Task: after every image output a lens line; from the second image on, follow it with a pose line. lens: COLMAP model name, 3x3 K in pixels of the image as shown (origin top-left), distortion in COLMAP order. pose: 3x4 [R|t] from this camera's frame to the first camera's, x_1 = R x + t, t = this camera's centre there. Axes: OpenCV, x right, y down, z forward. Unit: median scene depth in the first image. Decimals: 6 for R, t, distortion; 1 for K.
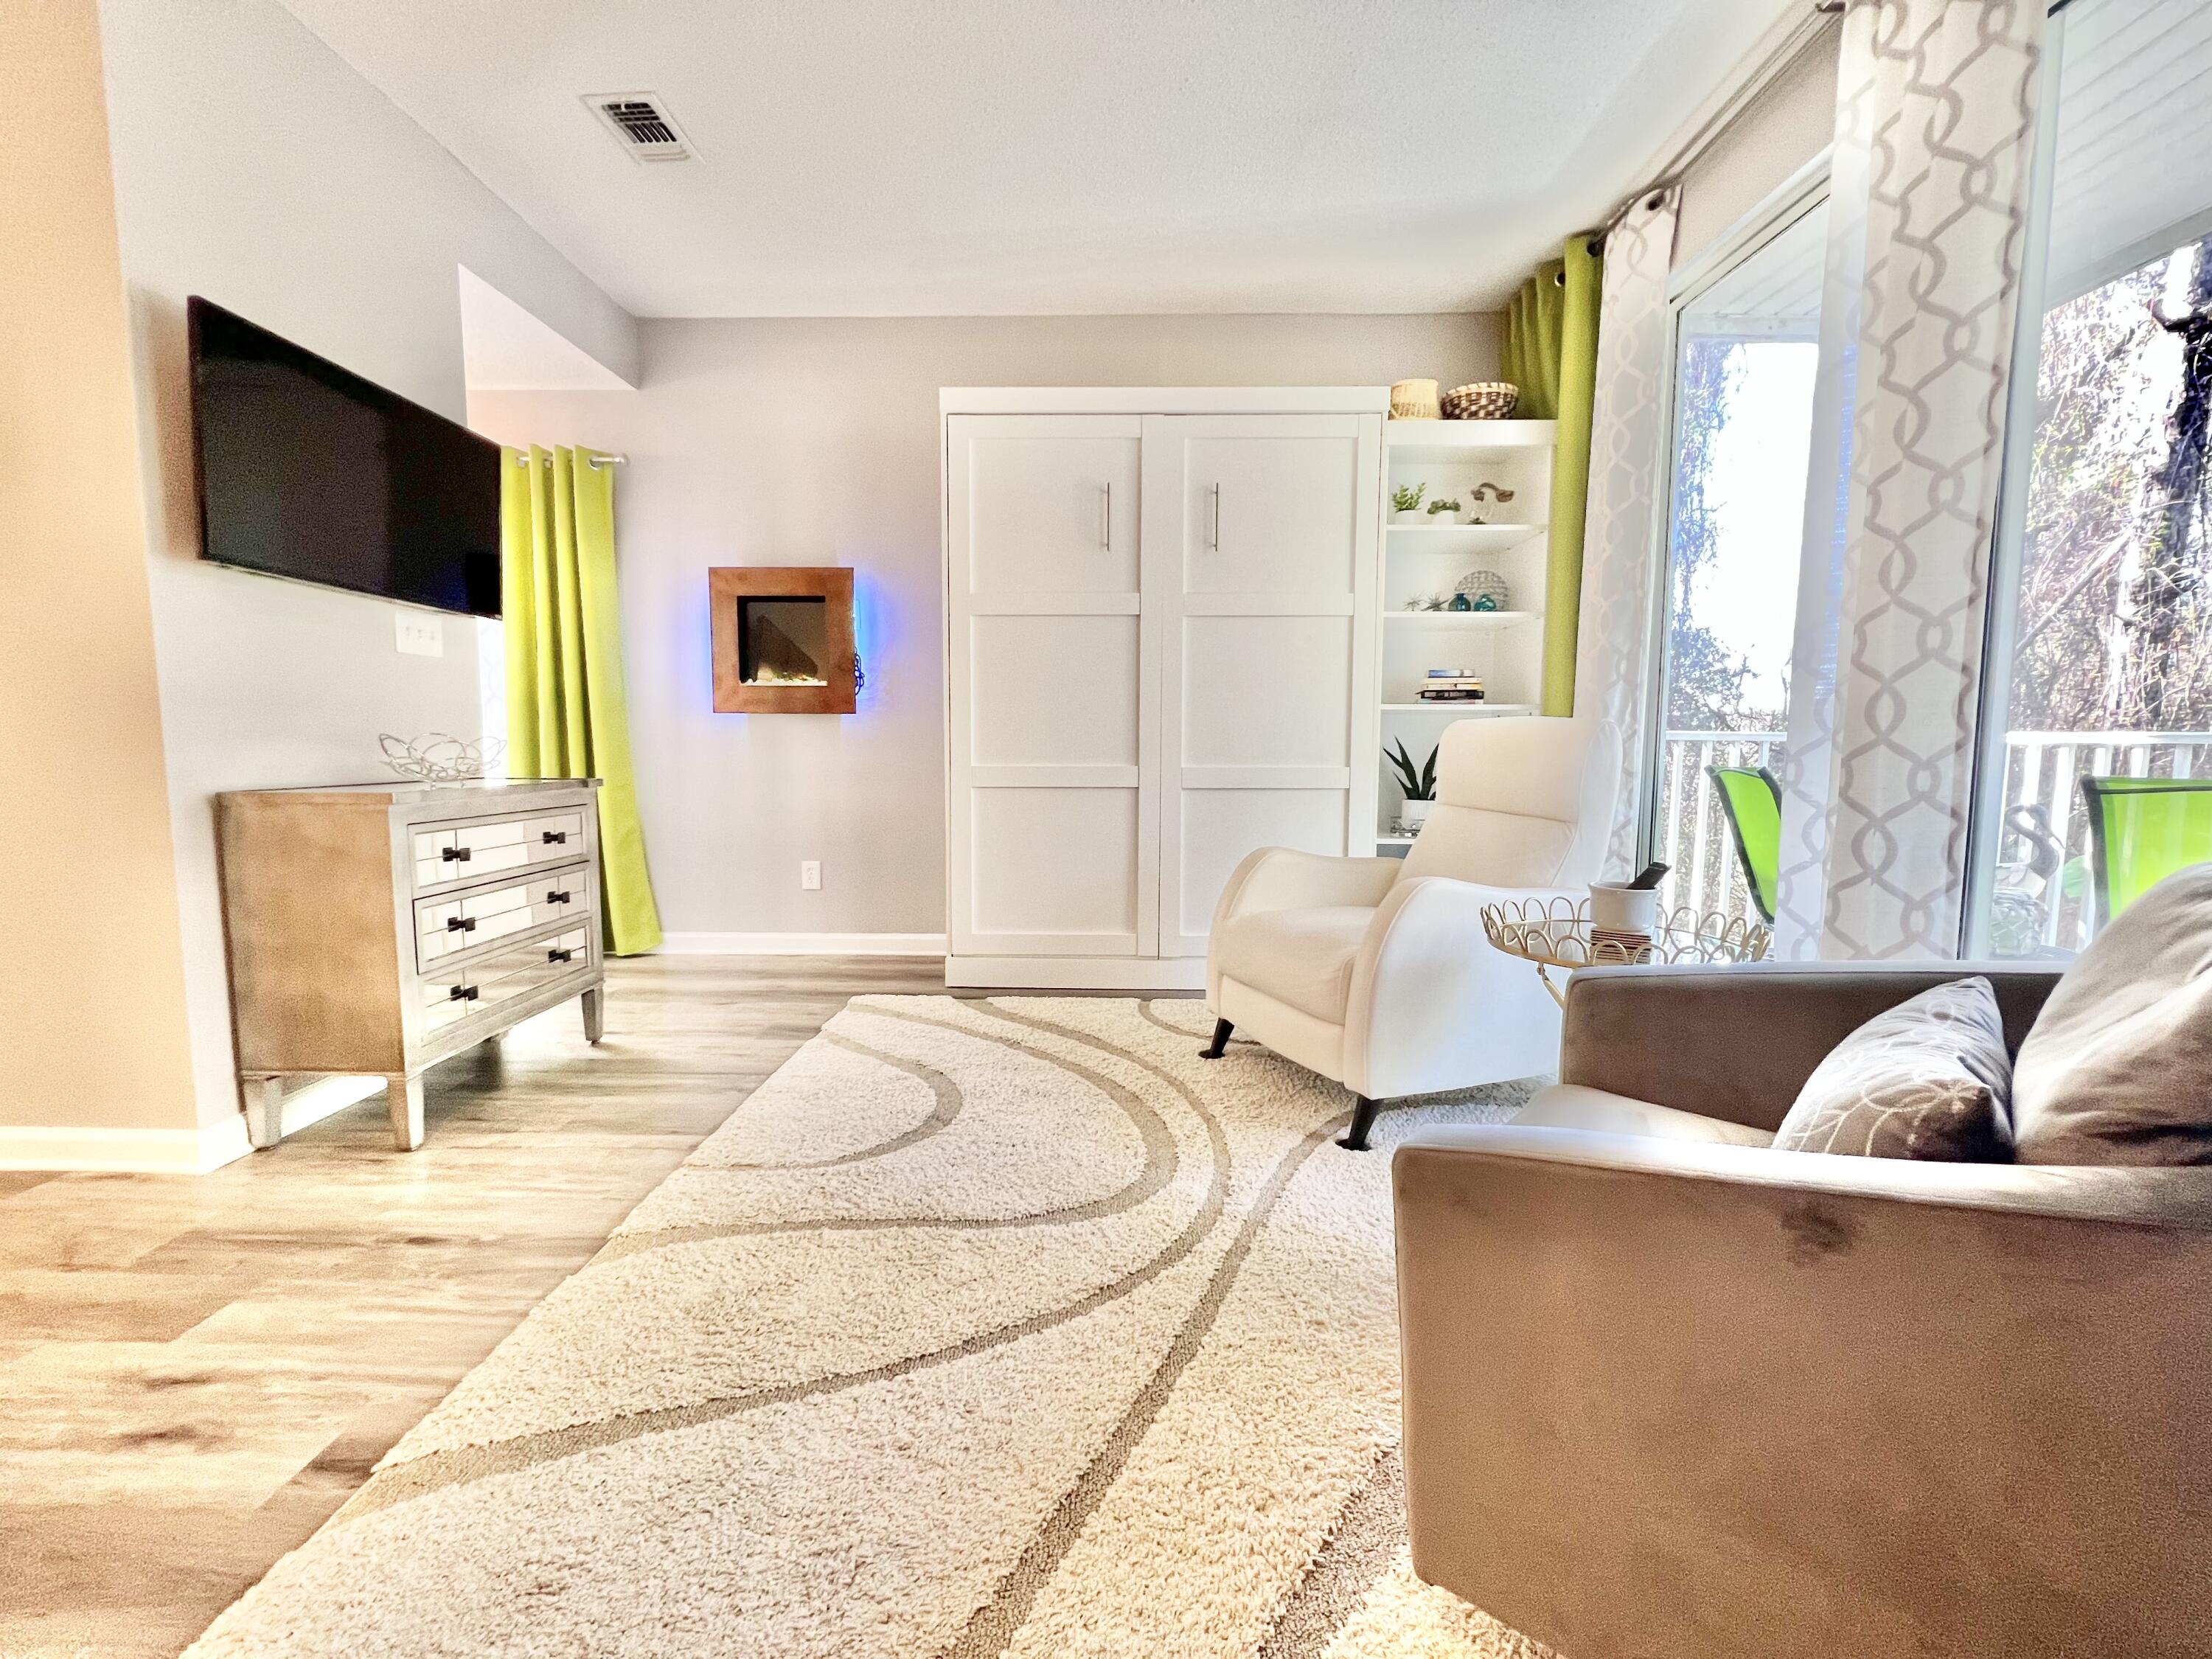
lens RADIAL K [[890.2, 0, 1101.0], [0, 890.2, 820.9], [0, 0, 1]] dist [-0.001870, 0.000079]
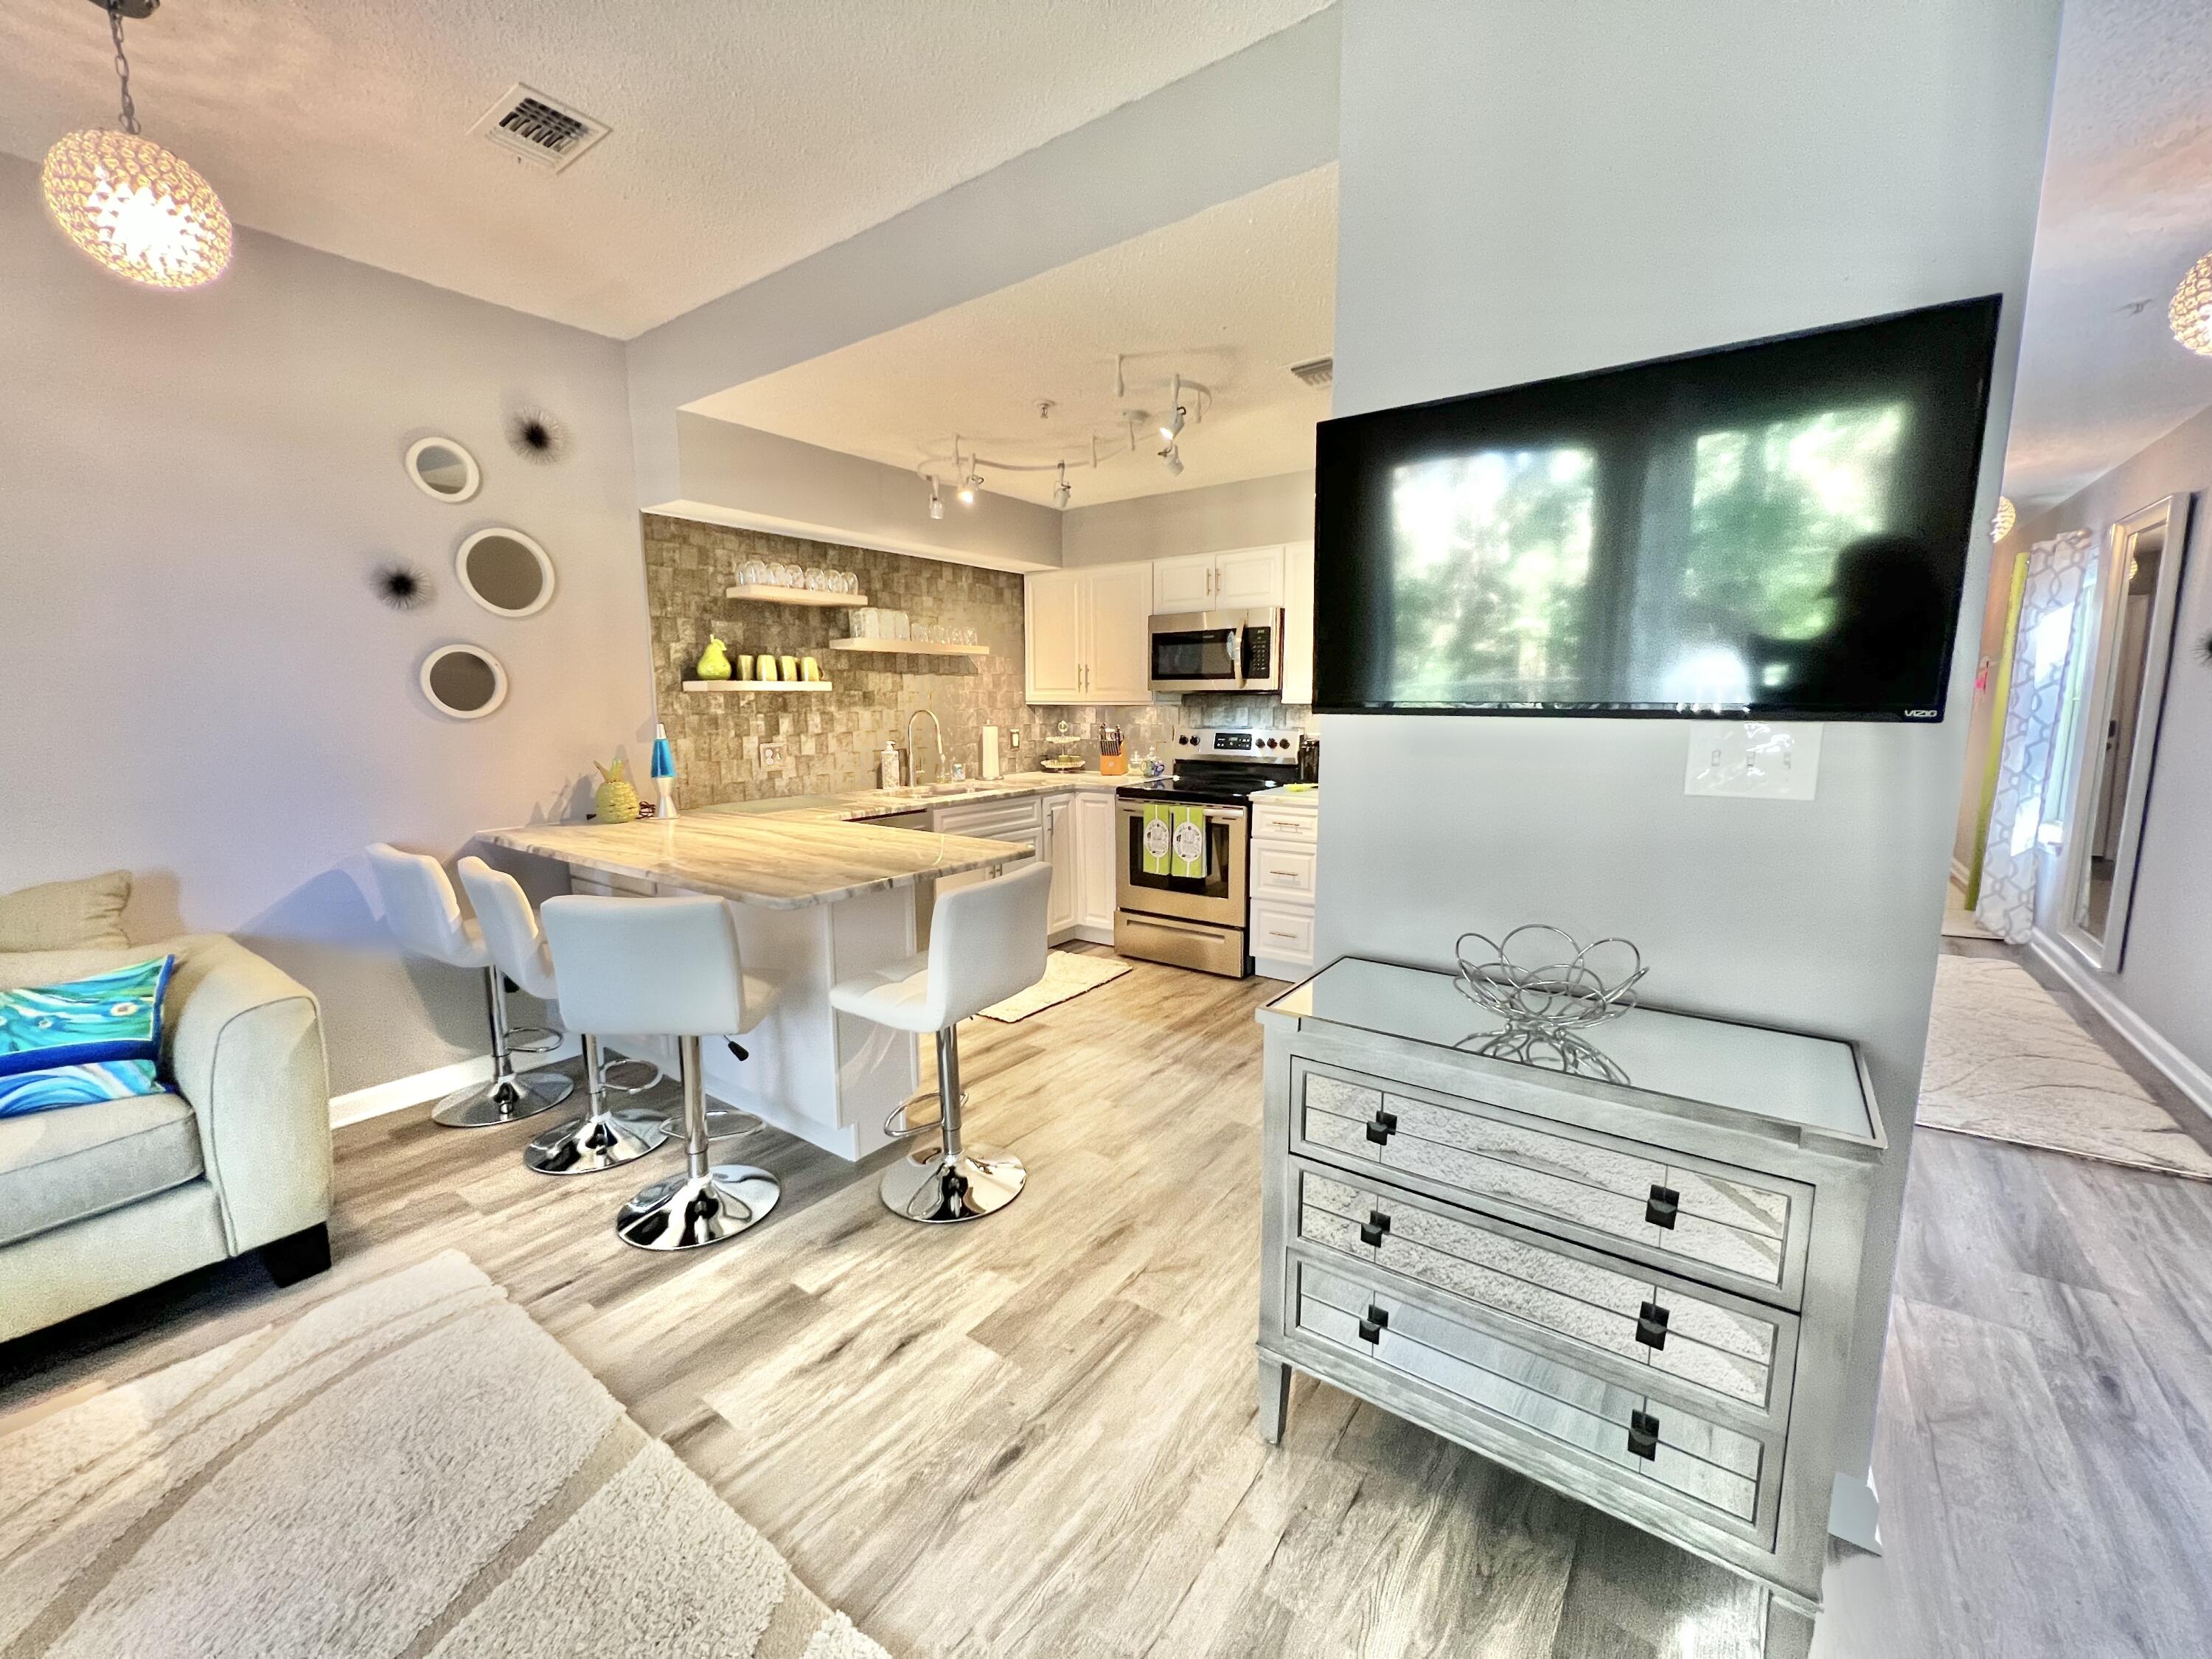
lens RADIAL K [[890.2, 0, 1101.0], [0, 890.2, 823.7], [0, 0, 1]] dist [-0.001870, 0.000079]
pose [[-0.582539, 0.113747, -0.804804, -0.087245], [-0.068648, 0.979736, 0.188160, -0.246765], [0.809899, 0.164859, -0.562926, 0.983650]]
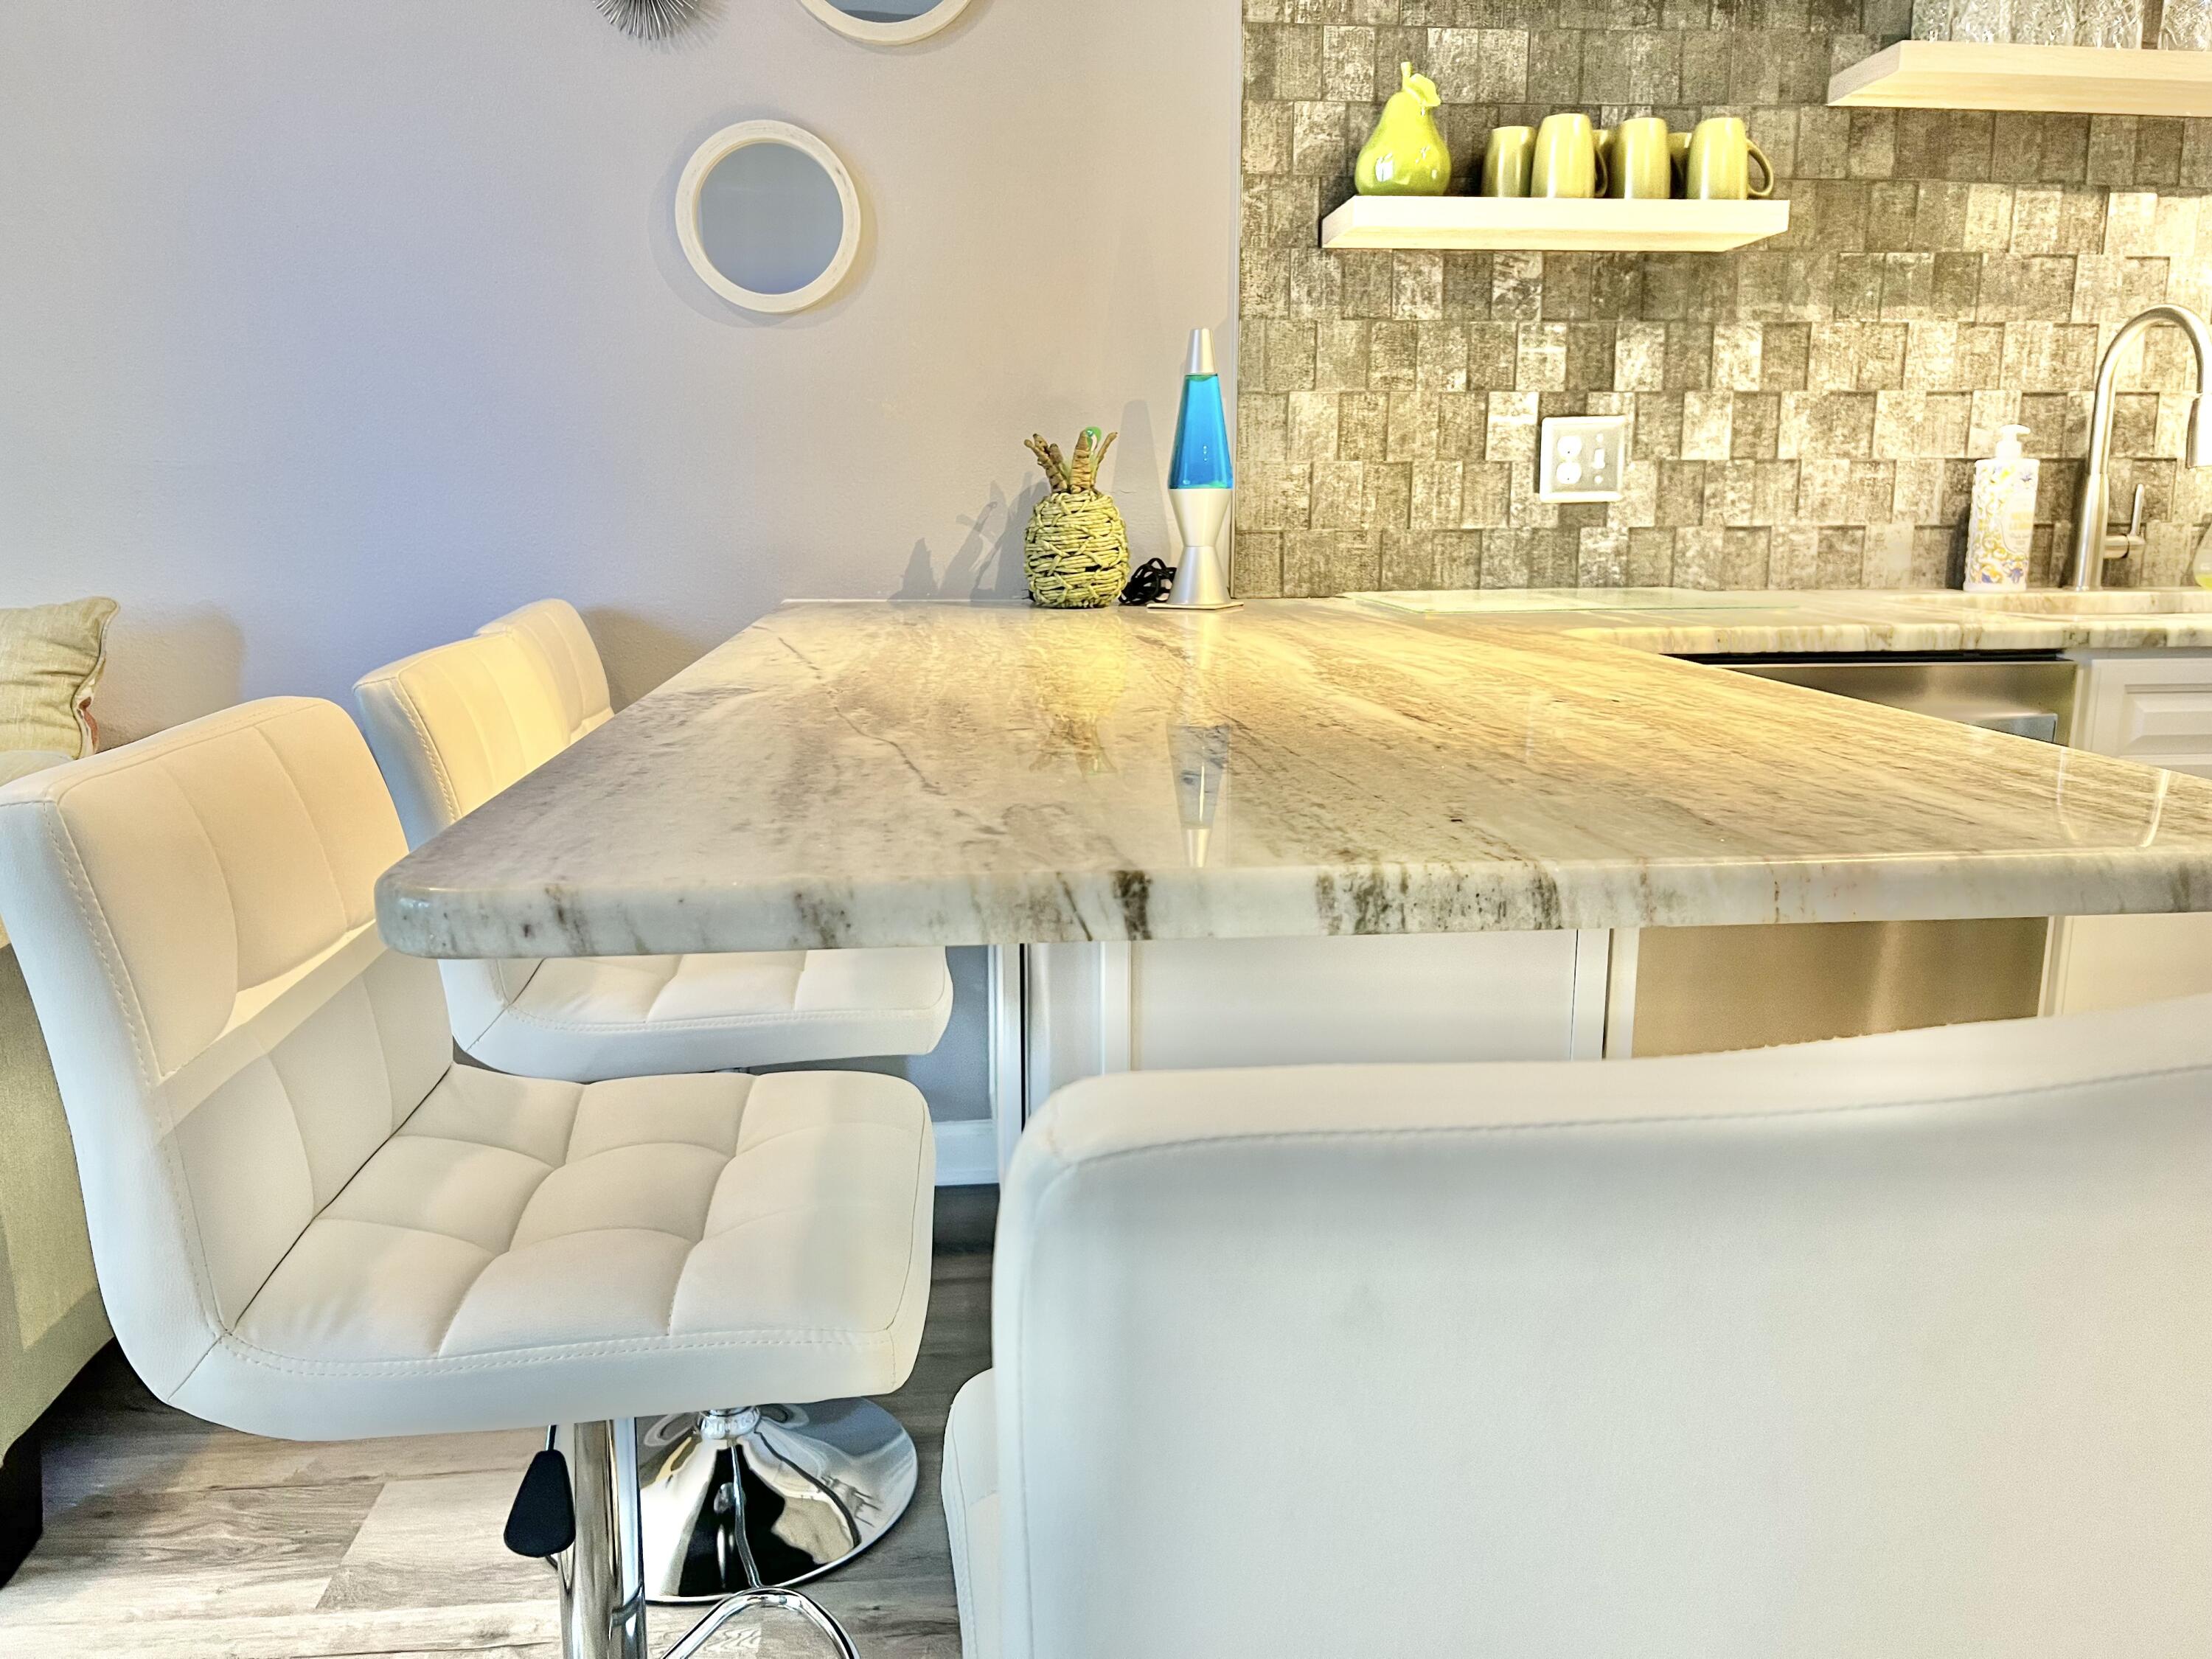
lens RADIAL K [[1671.1, 0, 1107.9], [0, 1671.1, 829.8], [0, 0, 1]] dist [0.045366, -0.054609]
pose [[-0.994044, 0.019831, -0.107160, -0.642220], [-0.011149, 0.959639, 0.281014, -0.093049], [0.108407, 0.280535, -0.953702, 0.570612]]
